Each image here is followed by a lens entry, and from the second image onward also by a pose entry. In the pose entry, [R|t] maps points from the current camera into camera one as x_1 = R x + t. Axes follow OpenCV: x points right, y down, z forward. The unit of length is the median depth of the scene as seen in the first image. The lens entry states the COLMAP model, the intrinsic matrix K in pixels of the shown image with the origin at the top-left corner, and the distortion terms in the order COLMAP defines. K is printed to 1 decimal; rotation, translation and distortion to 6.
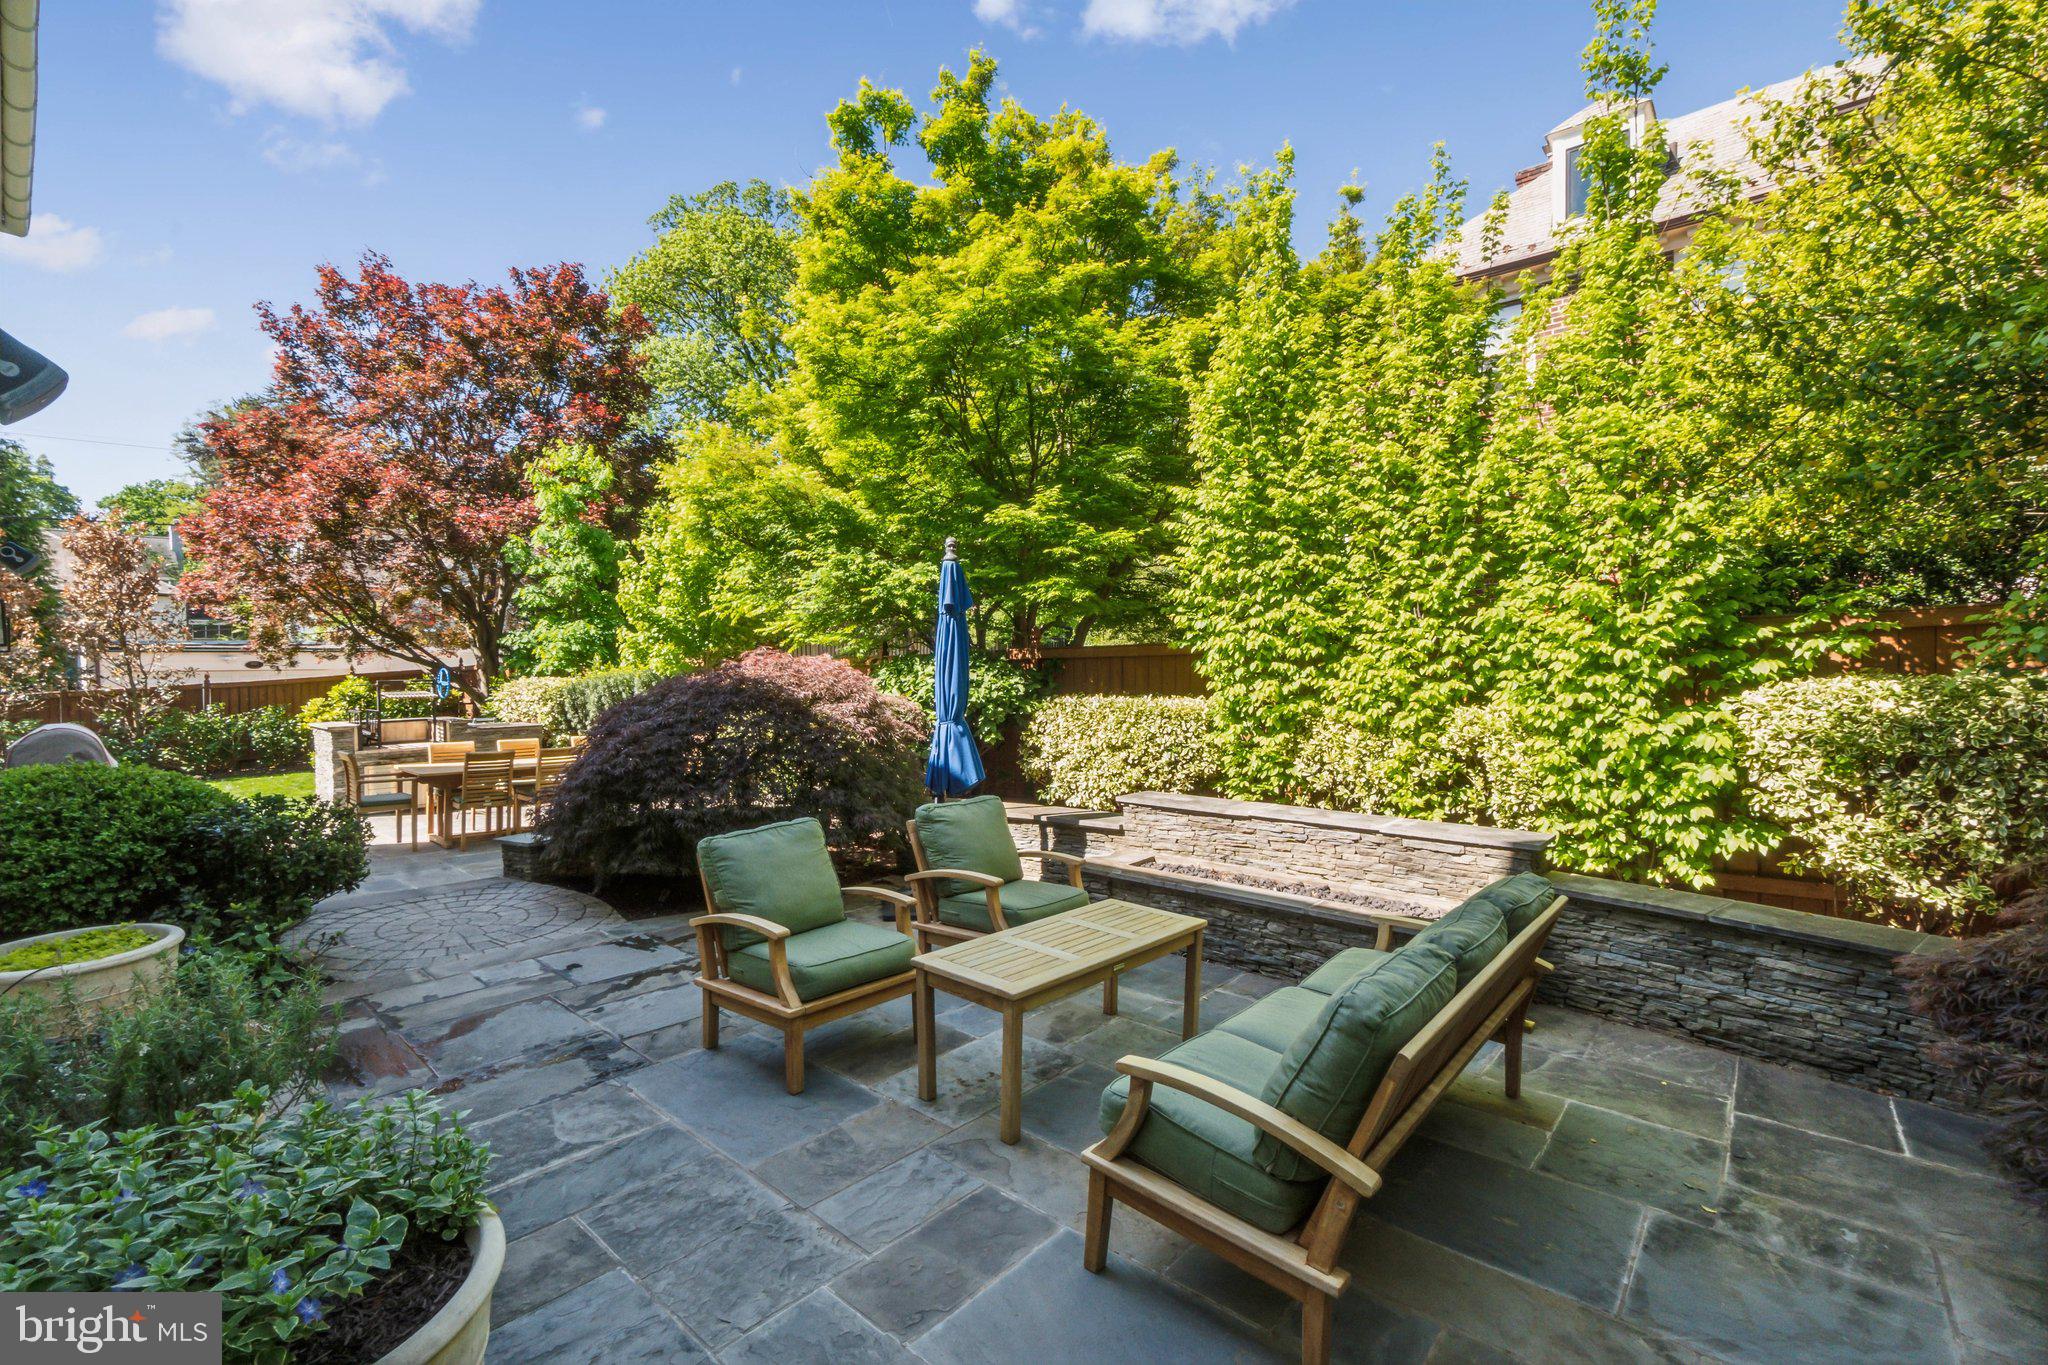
lens RADIAL K [[923.8, 0, 1029.5], [0, 923.8, 681.4], [0, 0, 1]] dist [0.000050, 0.000093]
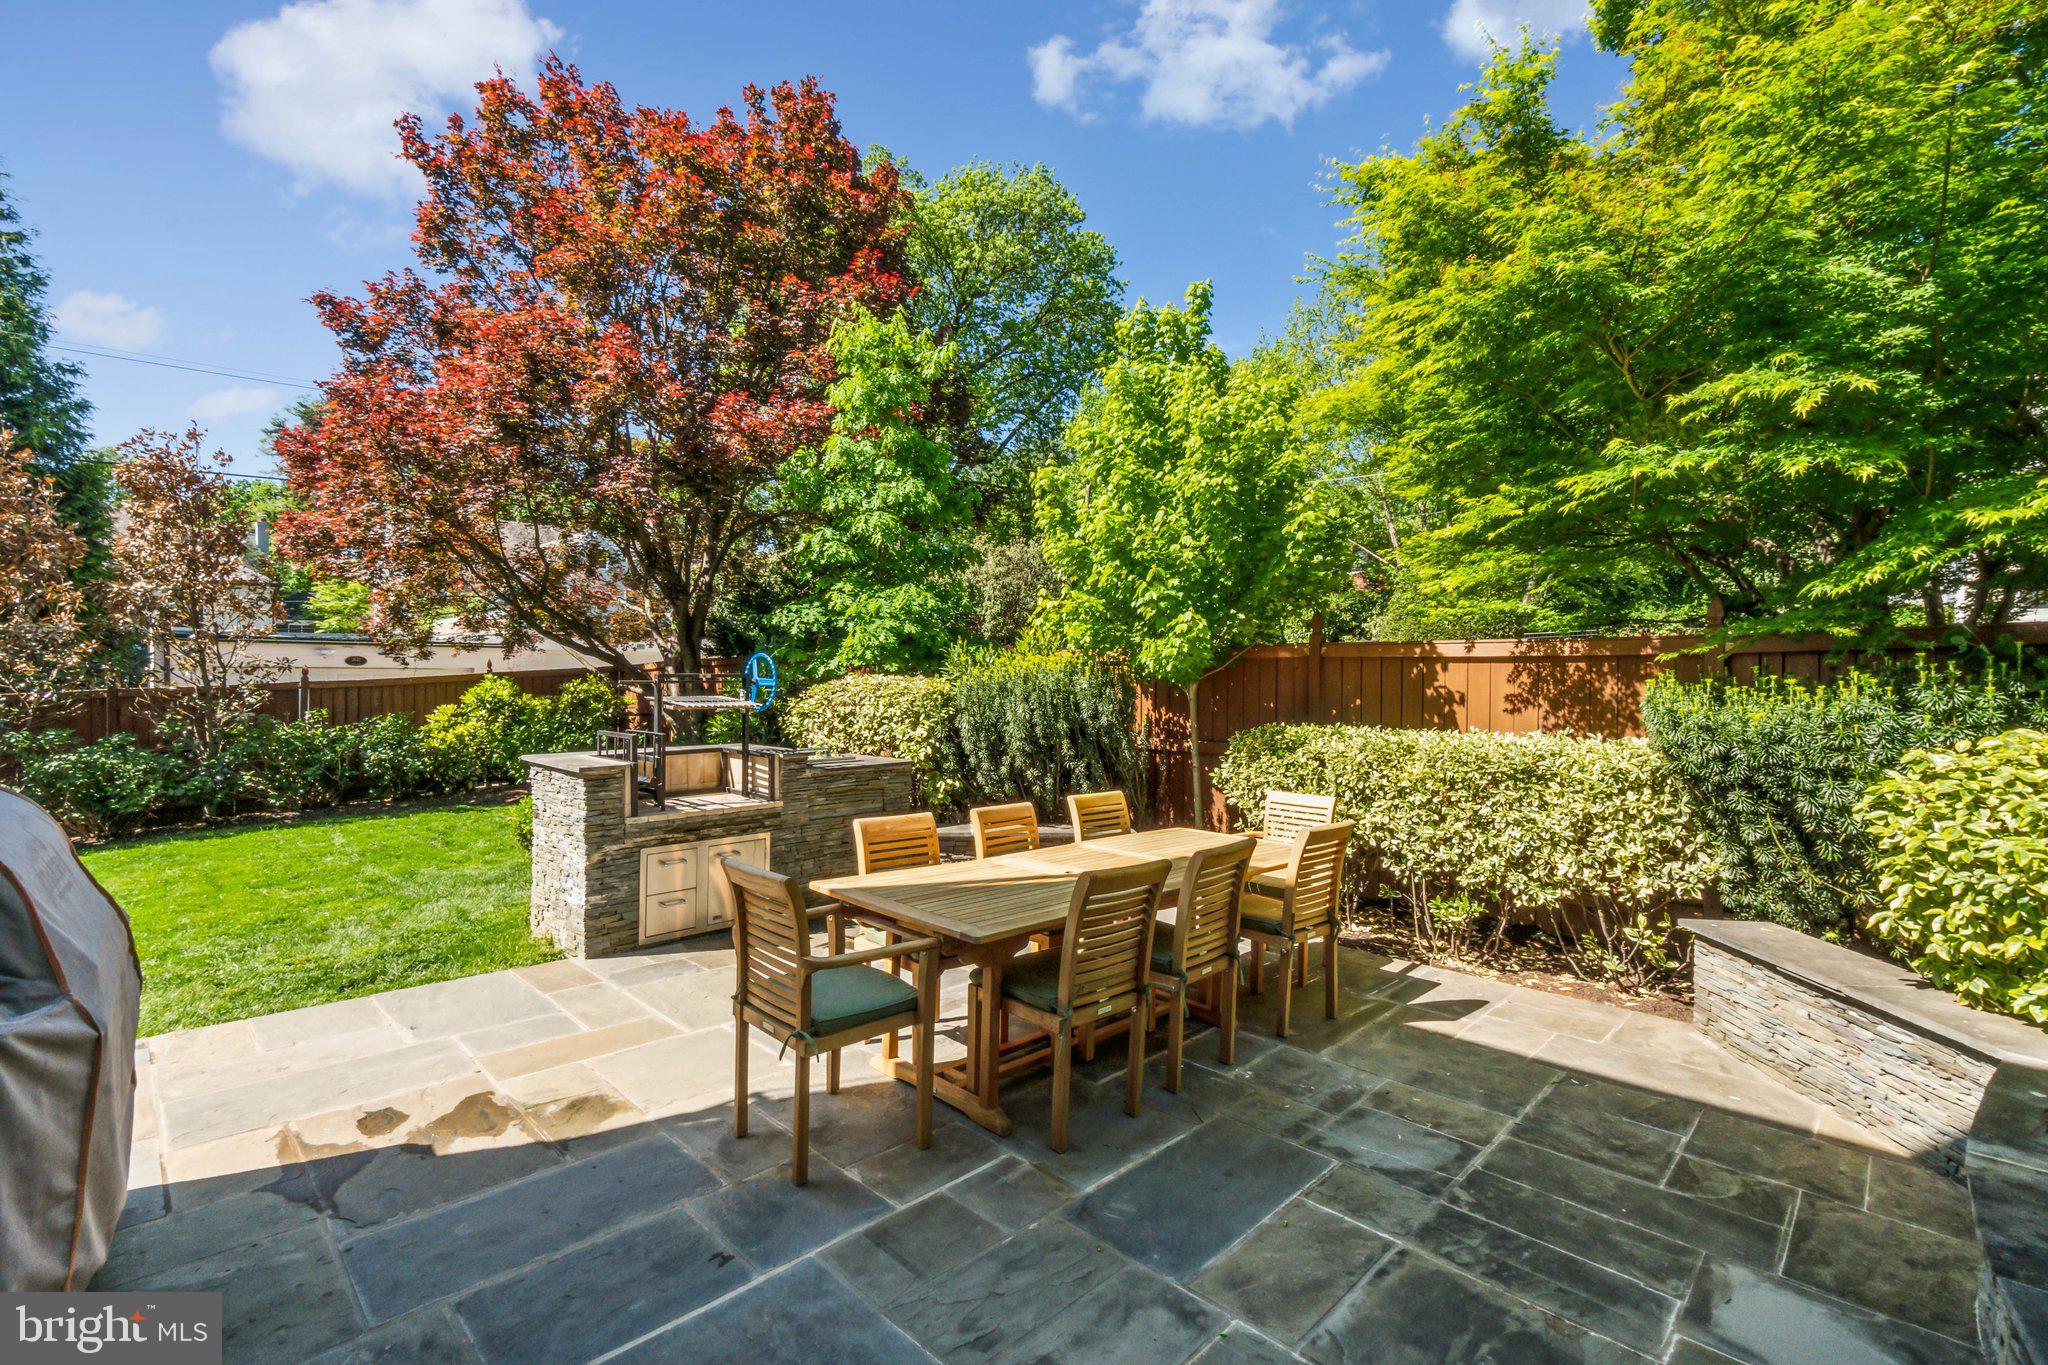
lens RADIAL K [[923.8, 0, 1022.6], [0, 923.8, 683.3], [0, 0, 1]] dist [0.000050, 0.000093]
pose [[0.998467, 0.016513, -0.052826, -0.314287], [-0.017410, 0.999711, -0.016553, 0.006183], [0.052538, 0.017447, 0.998467, 0.331718]]
